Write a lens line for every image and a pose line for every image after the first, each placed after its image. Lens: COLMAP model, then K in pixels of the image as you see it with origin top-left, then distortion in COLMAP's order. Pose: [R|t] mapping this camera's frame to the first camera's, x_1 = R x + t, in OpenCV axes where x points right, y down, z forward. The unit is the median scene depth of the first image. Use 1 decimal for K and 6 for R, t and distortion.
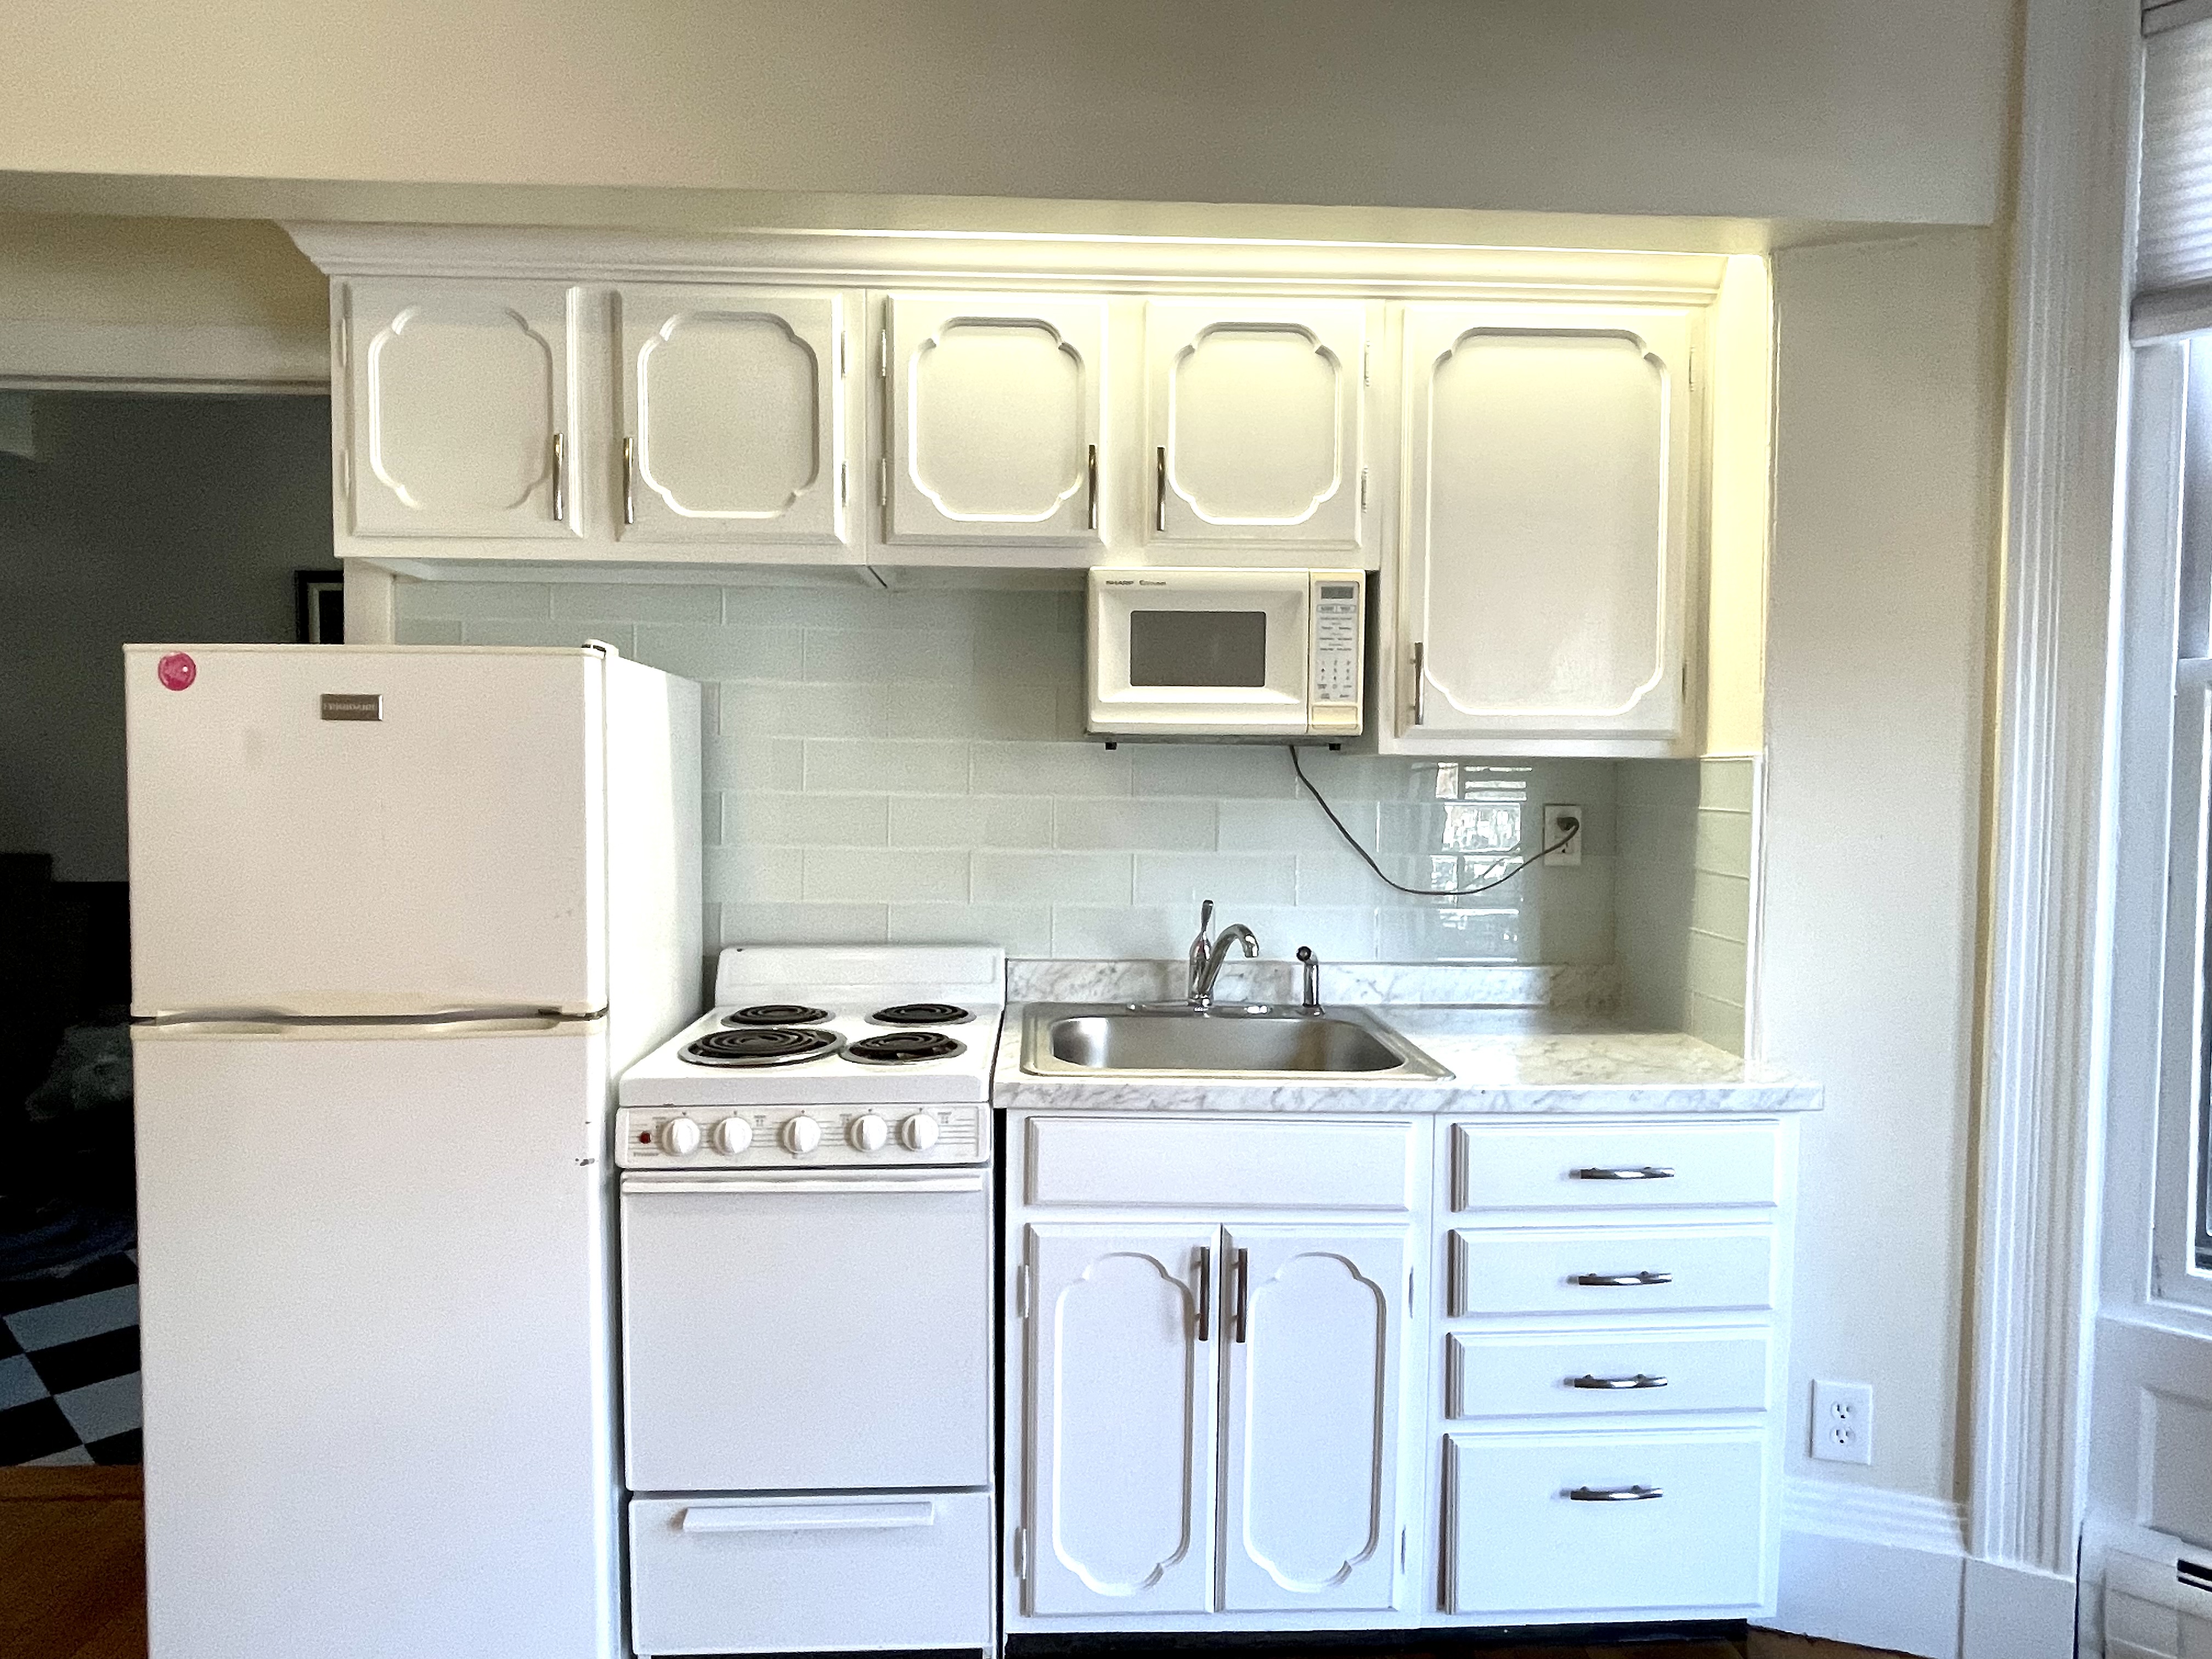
lens RADIAL K [[1326.6, 0, 1106.0], [0, 1326.6, 829.5], [0, 0, 1]] dist [-0.011751, -0.002896]
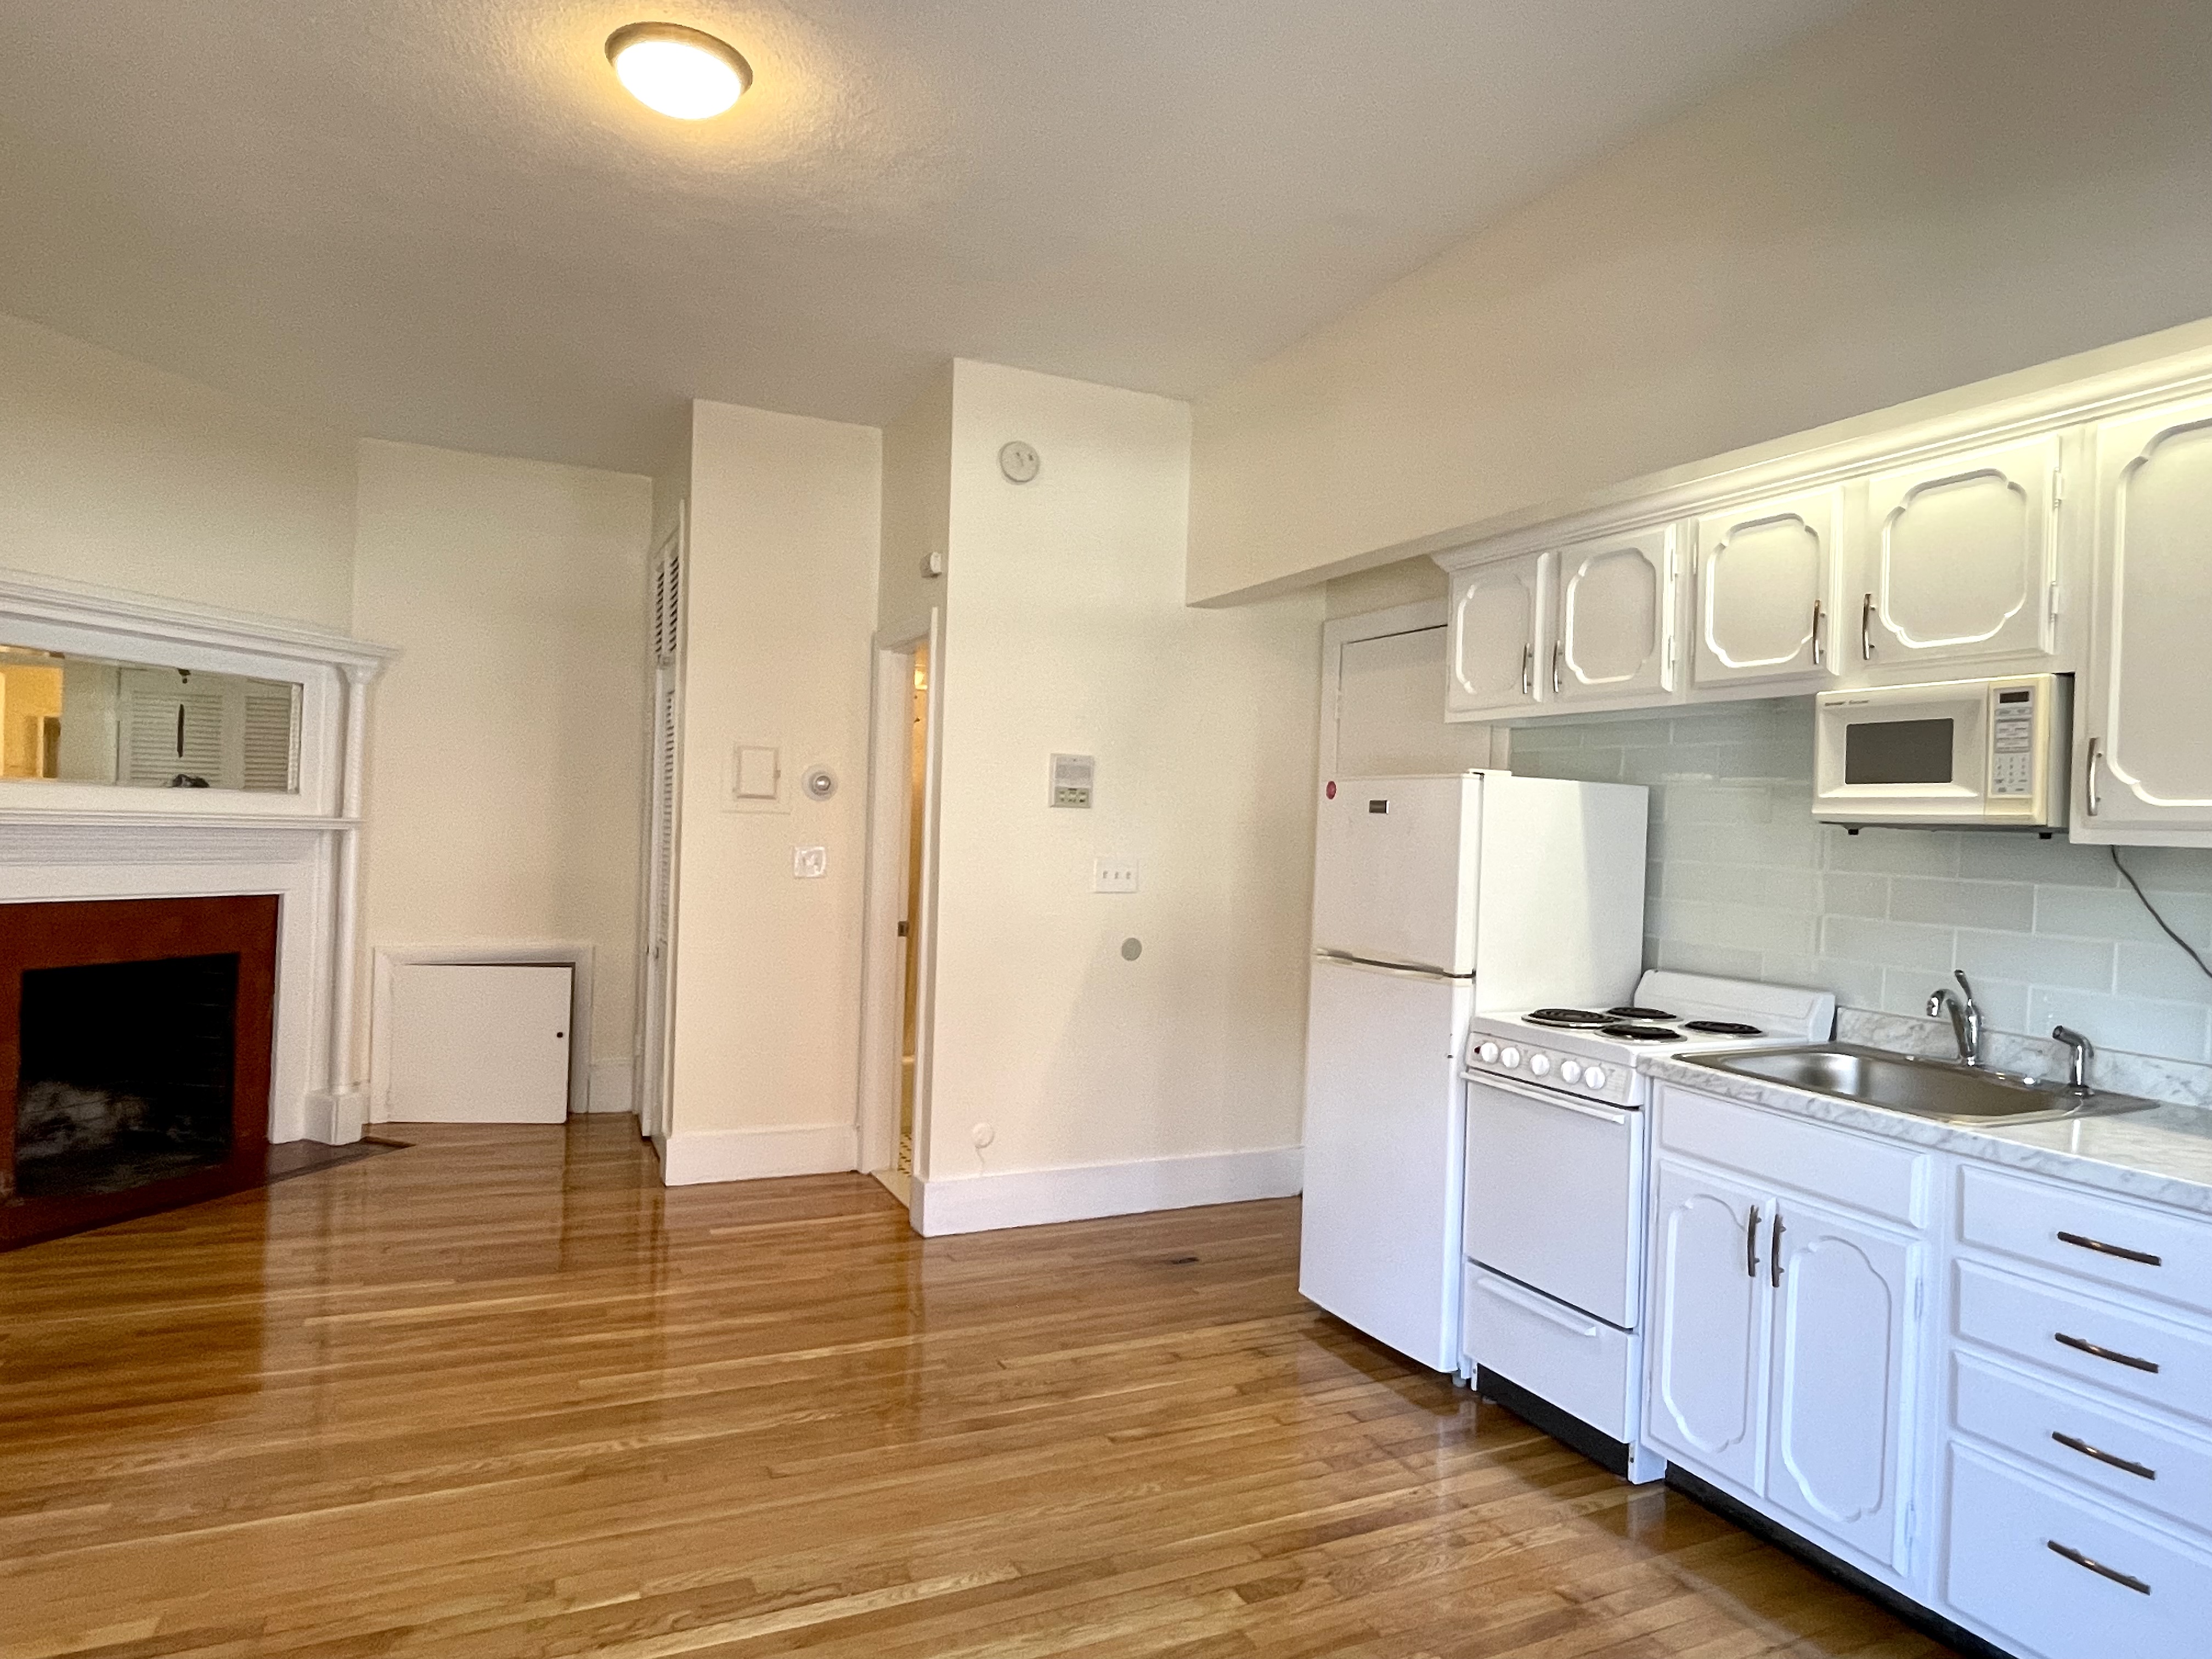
lens RADIAL K [[1316.1, 0, 1096.8], [0, 1316.1, 828.1], [0, 0, 1]] dist [-0.002701, -0.003946]
pose [[0.374488, 0.008994, -0.927188, 0.936199], [-0.072146, 0.997204, -0.019467, 0.008396], [0.924421, 0.074183, 0.374090, -0.120368]]
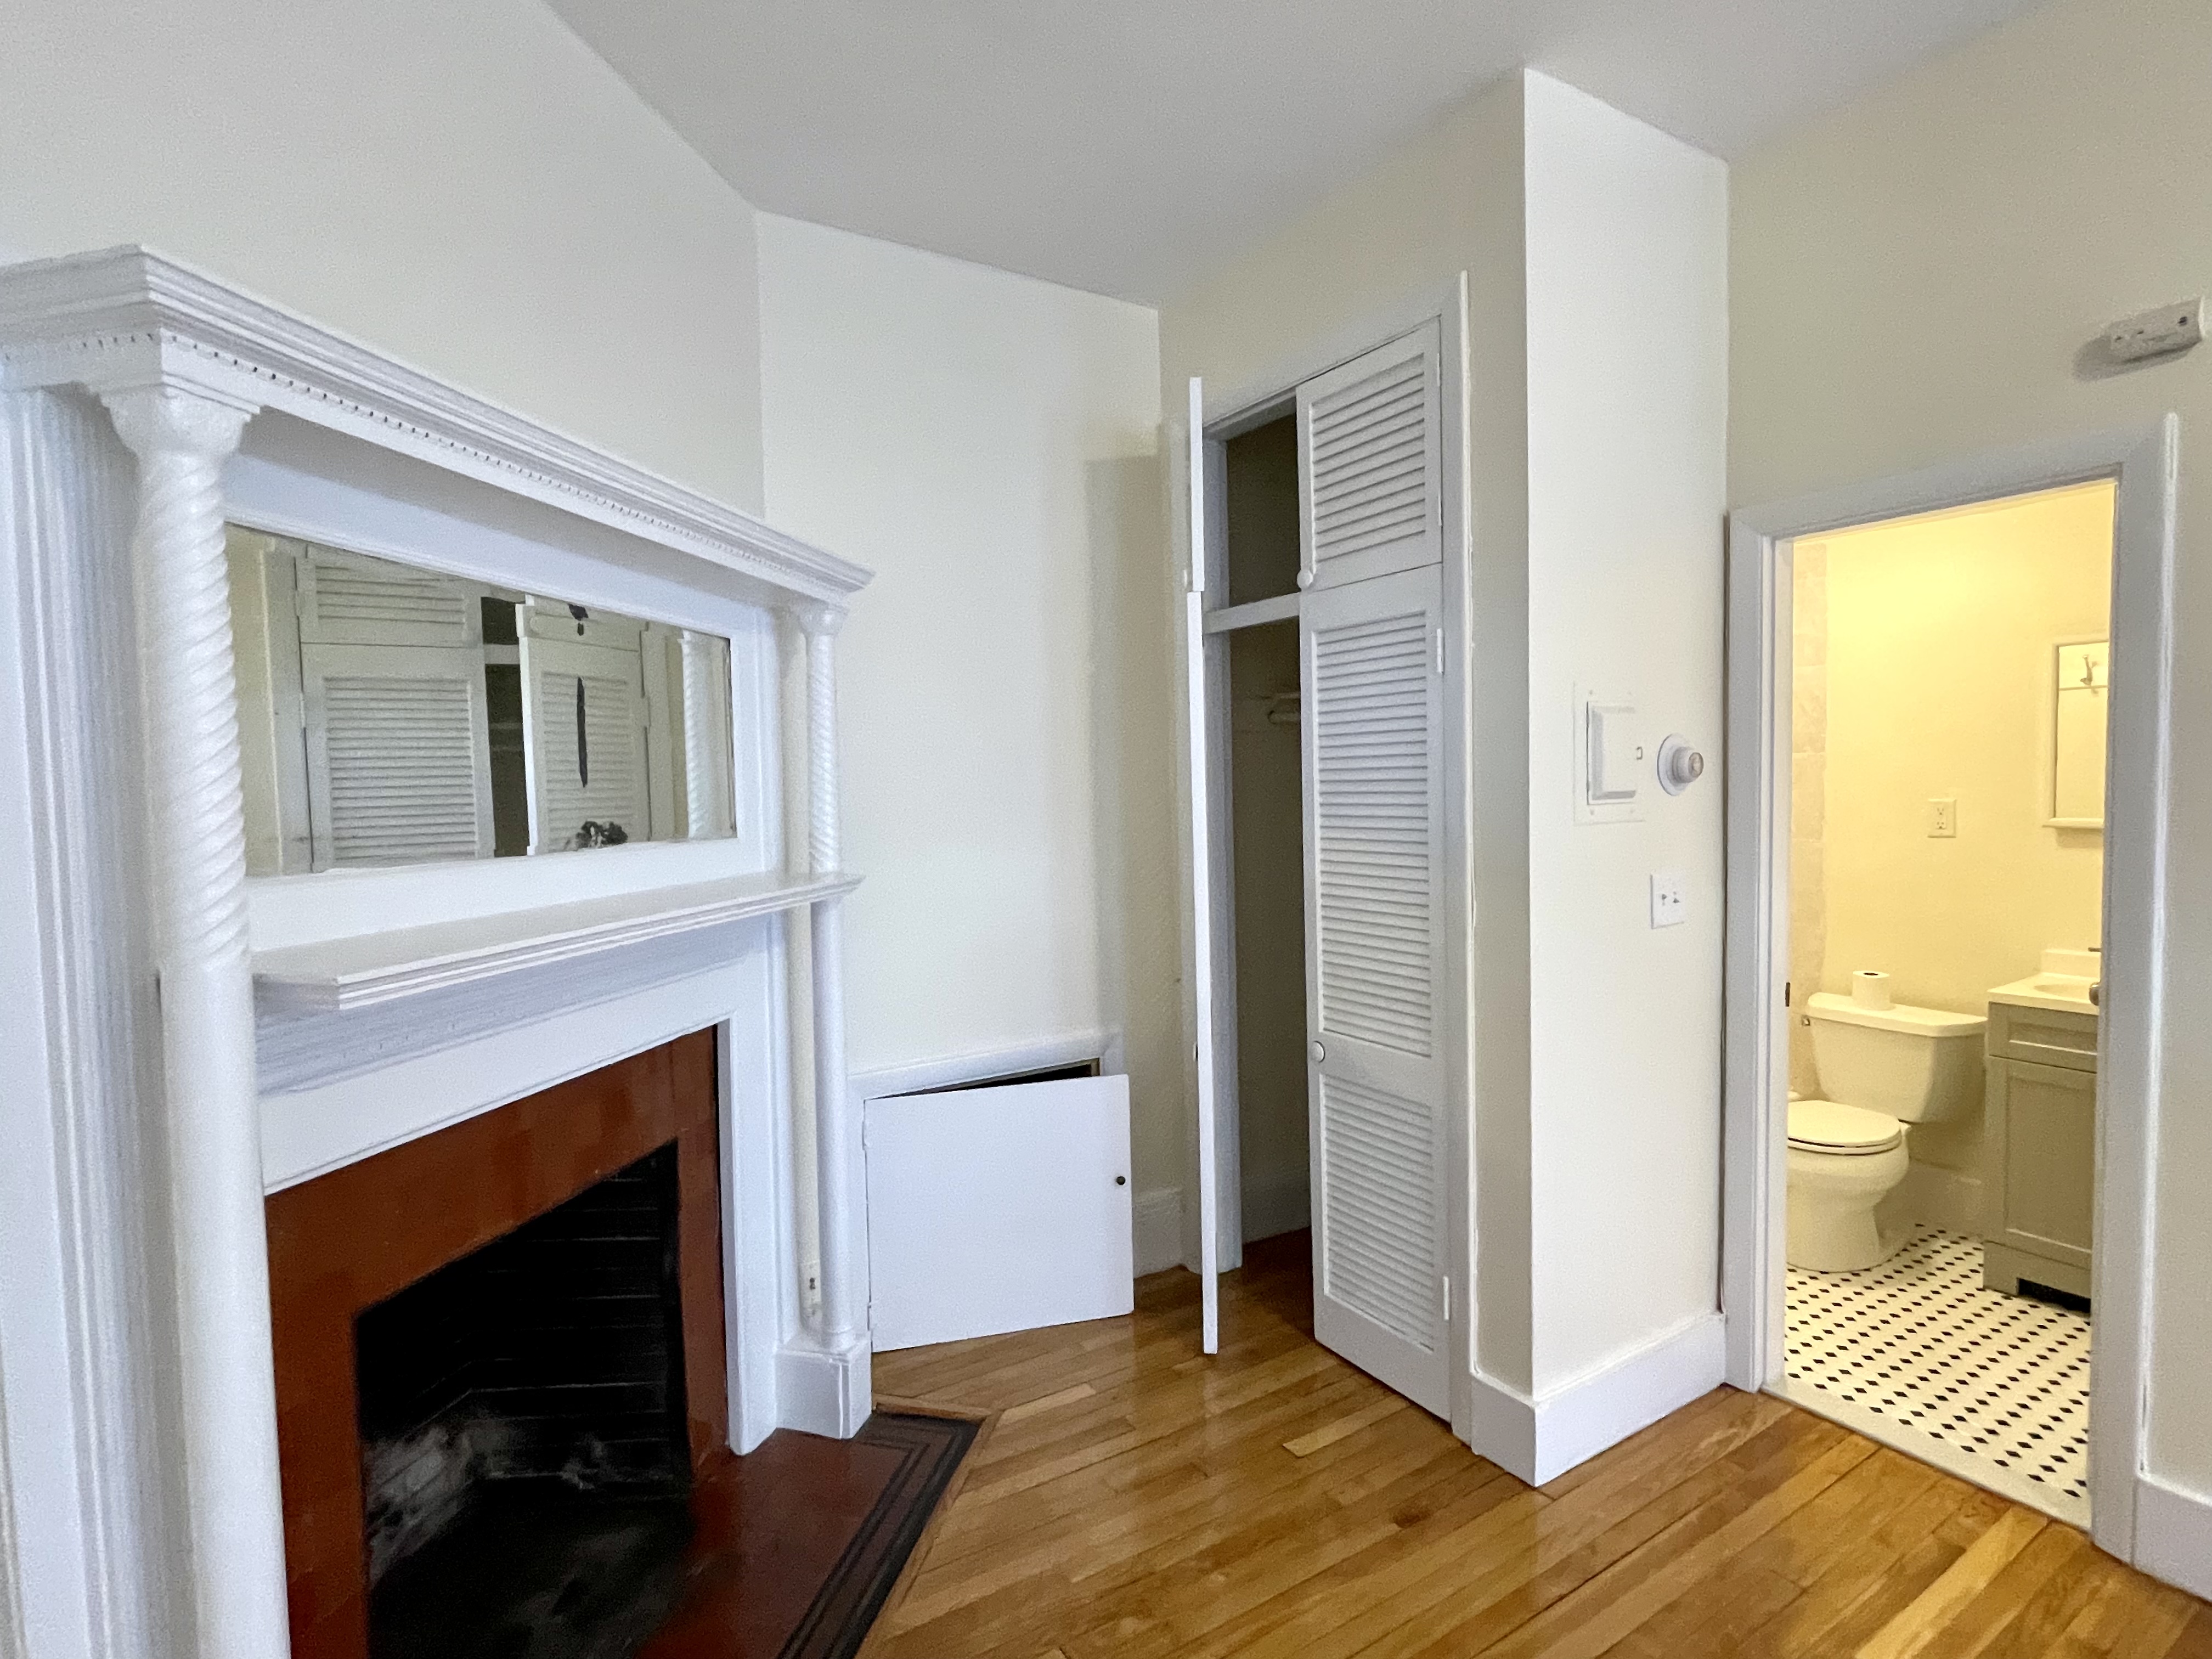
lens RADIAL K [[1077.6, 0, 1106.0], [0, 1077.6, 829.5], [0, 0, 1]] dist [-0.015460, 0.000656]
pose [[0.481079, 0.020324, -0.876442, -0.768512], [-0.010637, 0.999793, 0.017345, -0.028222], [0.876613, 0.000978, 0.481196, -0.800554]]
